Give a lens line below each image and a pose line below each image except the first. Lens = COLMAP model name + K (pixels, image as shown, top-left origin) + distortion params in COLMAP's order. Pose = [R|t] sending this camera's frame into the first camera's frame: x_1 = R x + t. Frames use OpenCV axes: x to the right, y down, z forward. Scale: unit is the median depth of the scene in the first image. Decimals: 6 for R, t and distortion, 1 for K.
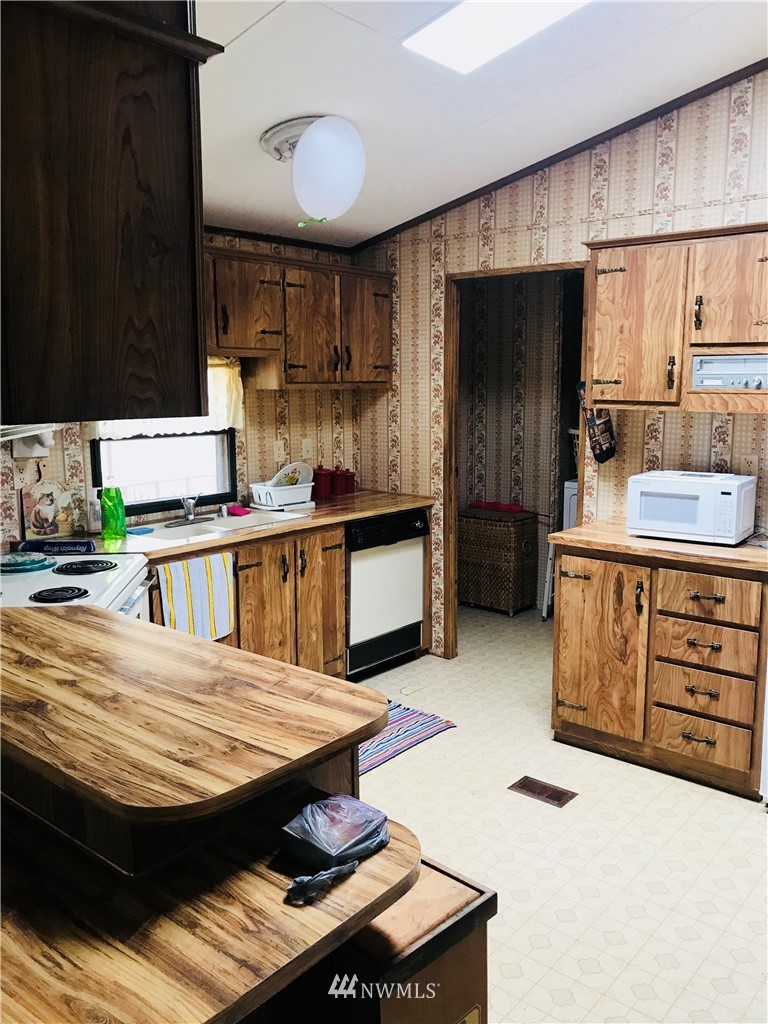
lens RADIAL K [[841.0, 0, 388.7], [0, 841.0, 509.0], [0, 0, 1]] dist [0.013403, -0.011642]
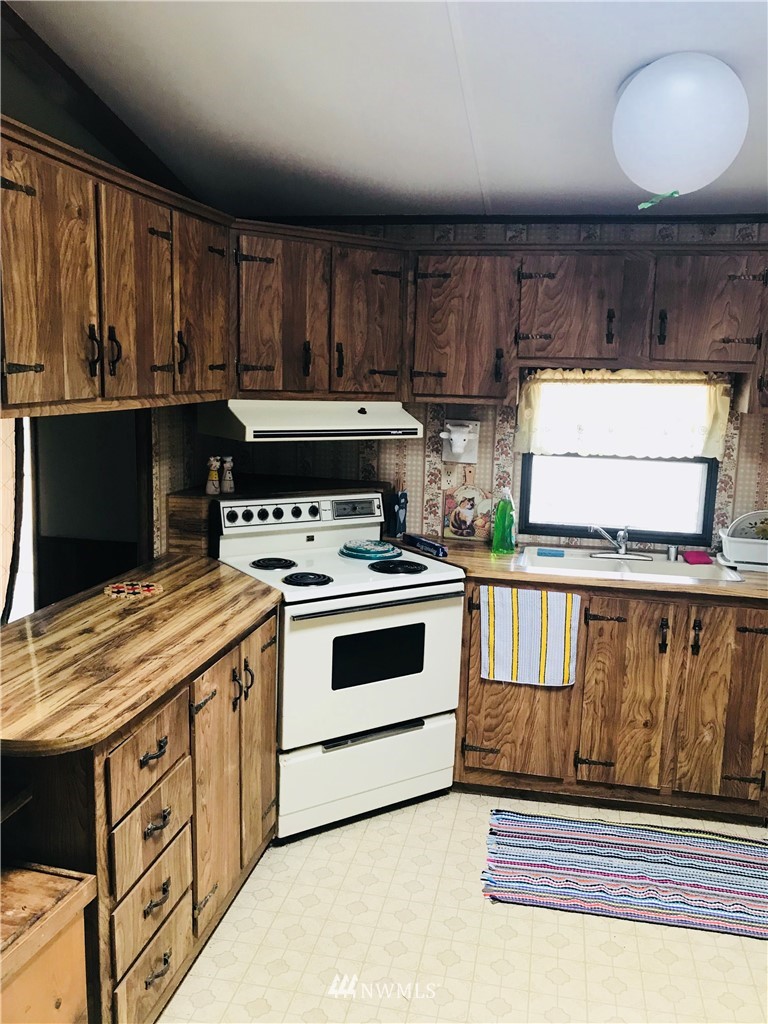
lens RADIAL K [[841.0, 0, 391.7], [0, 841.0, 503.1], [0, 0, 1]] dist [0.013403, -0.011642]
pose [[0.470202, 0.151292, -0.869495, 0.467118], [-0.164684, 0.982934, 0.081973, -0.082447], [0.867058, 0.104647, 0.487093, 0.401236]]
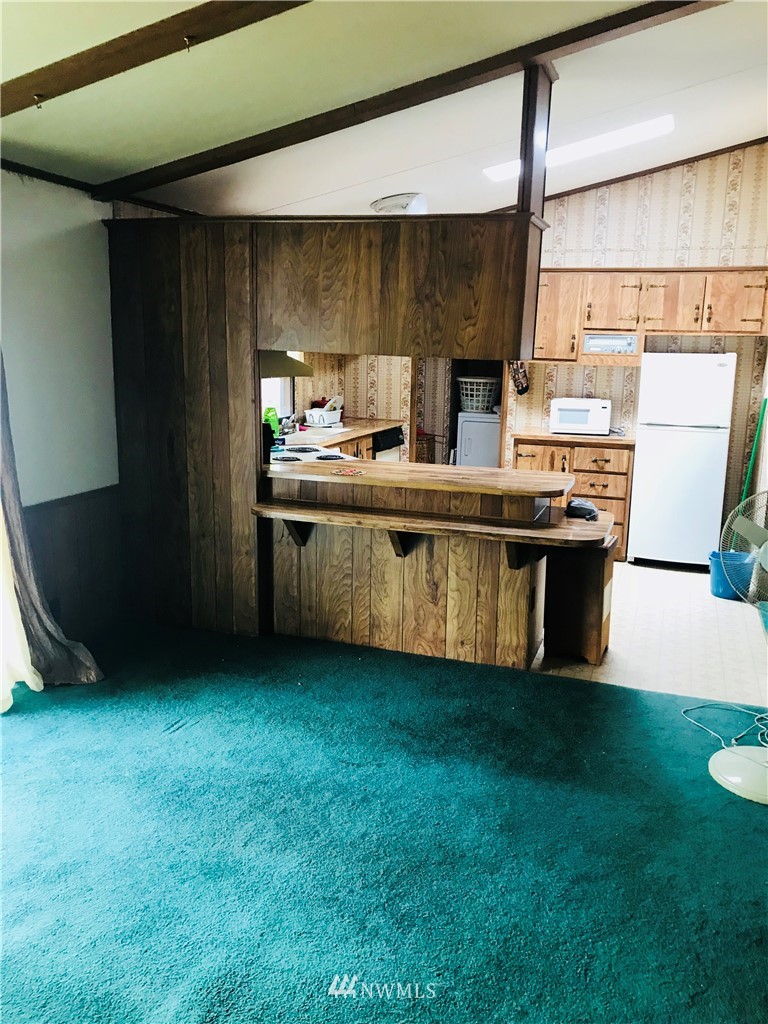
lens RADIAL K [[841.0, 0, 384.0], [0, 841.0, 520.3], [0, 0, 1]] dist [0.013403, -0.011642]
pose [[0.931914, -0.051454, 0.359012, -0.710680], [0.031199, 0.997589, 0.061992, 0.095220], [-0.361336, -0.046571, 0.931272, -0.573005]]
